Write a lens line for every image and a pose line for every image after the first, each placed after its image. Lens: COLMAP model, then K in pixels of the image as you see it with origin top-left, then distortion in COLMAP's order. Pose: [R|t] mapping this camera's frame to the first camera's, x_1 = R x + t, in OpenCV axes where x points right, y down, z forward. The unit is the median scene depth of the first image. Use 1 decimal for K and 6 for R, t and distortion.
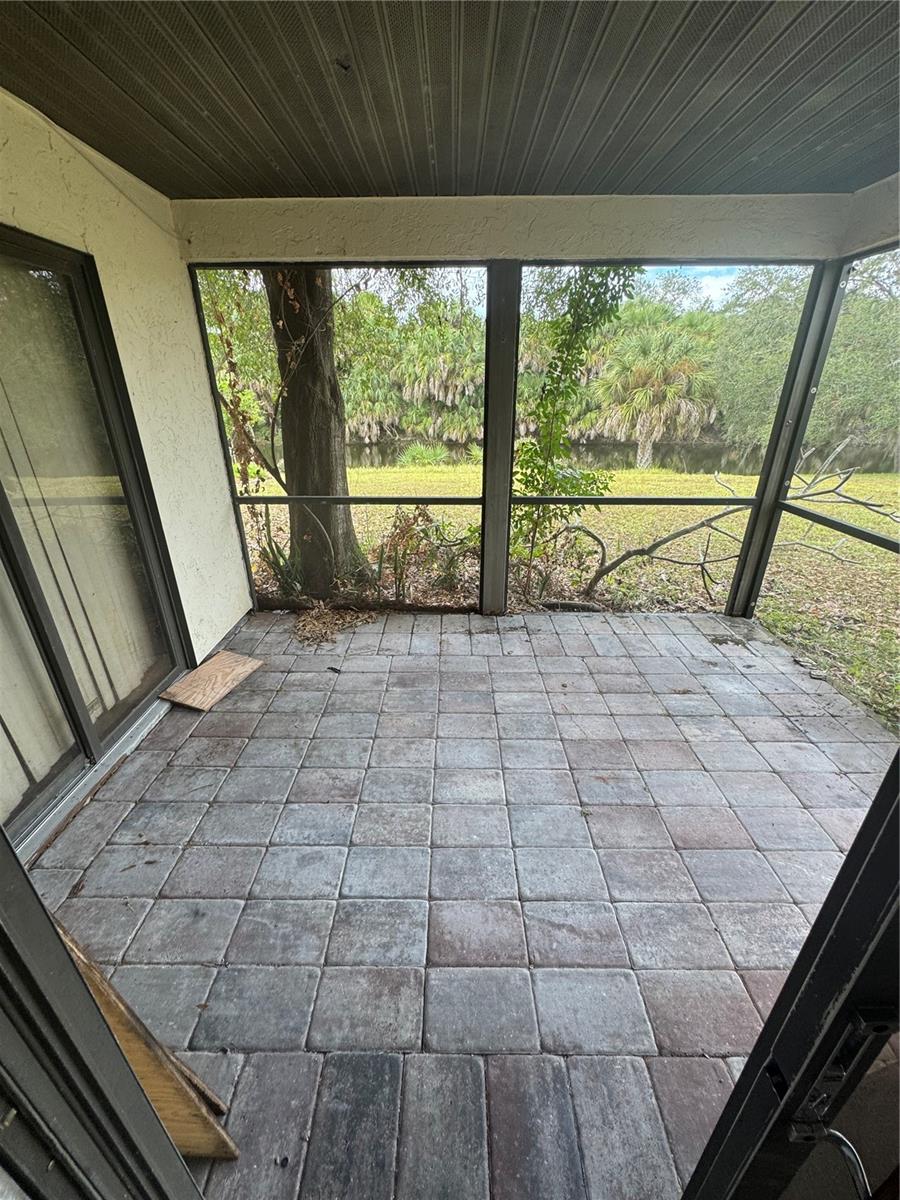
lens RADIAL K [[483.2, 0, 450.0], [0, 483.2, 600.0], [0, 0, 1]] dist [-0.000461, 0.000138]
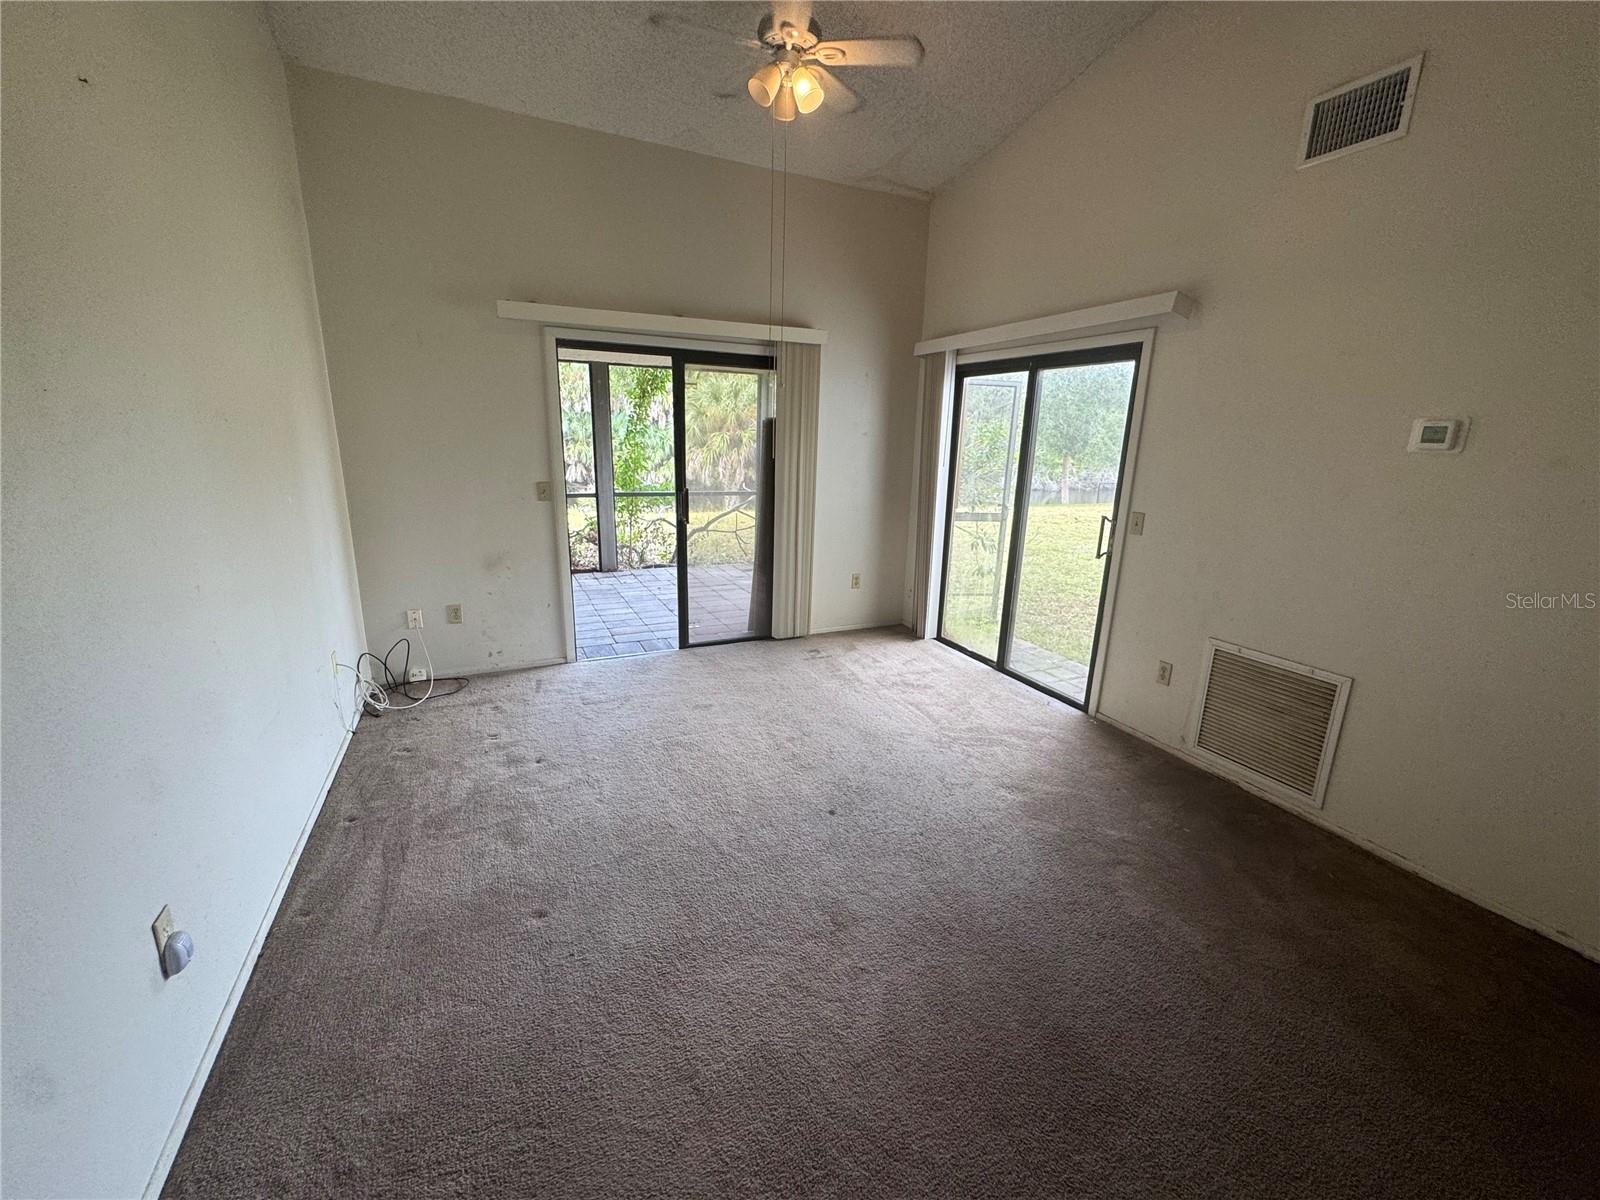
lens RADIAL K [[644.2, 0, 800.0], [0, 644.2, 600.0], [0, 0, 1]] dist [-0.000461, 0.000138]
pose [[0.901167, -0.083741, 0.425306, -0.230535], [0.149169, 0.981146, -0.122886, 0.443045], [-0.406996, 0.174184, 0.896668, -0.990078]]
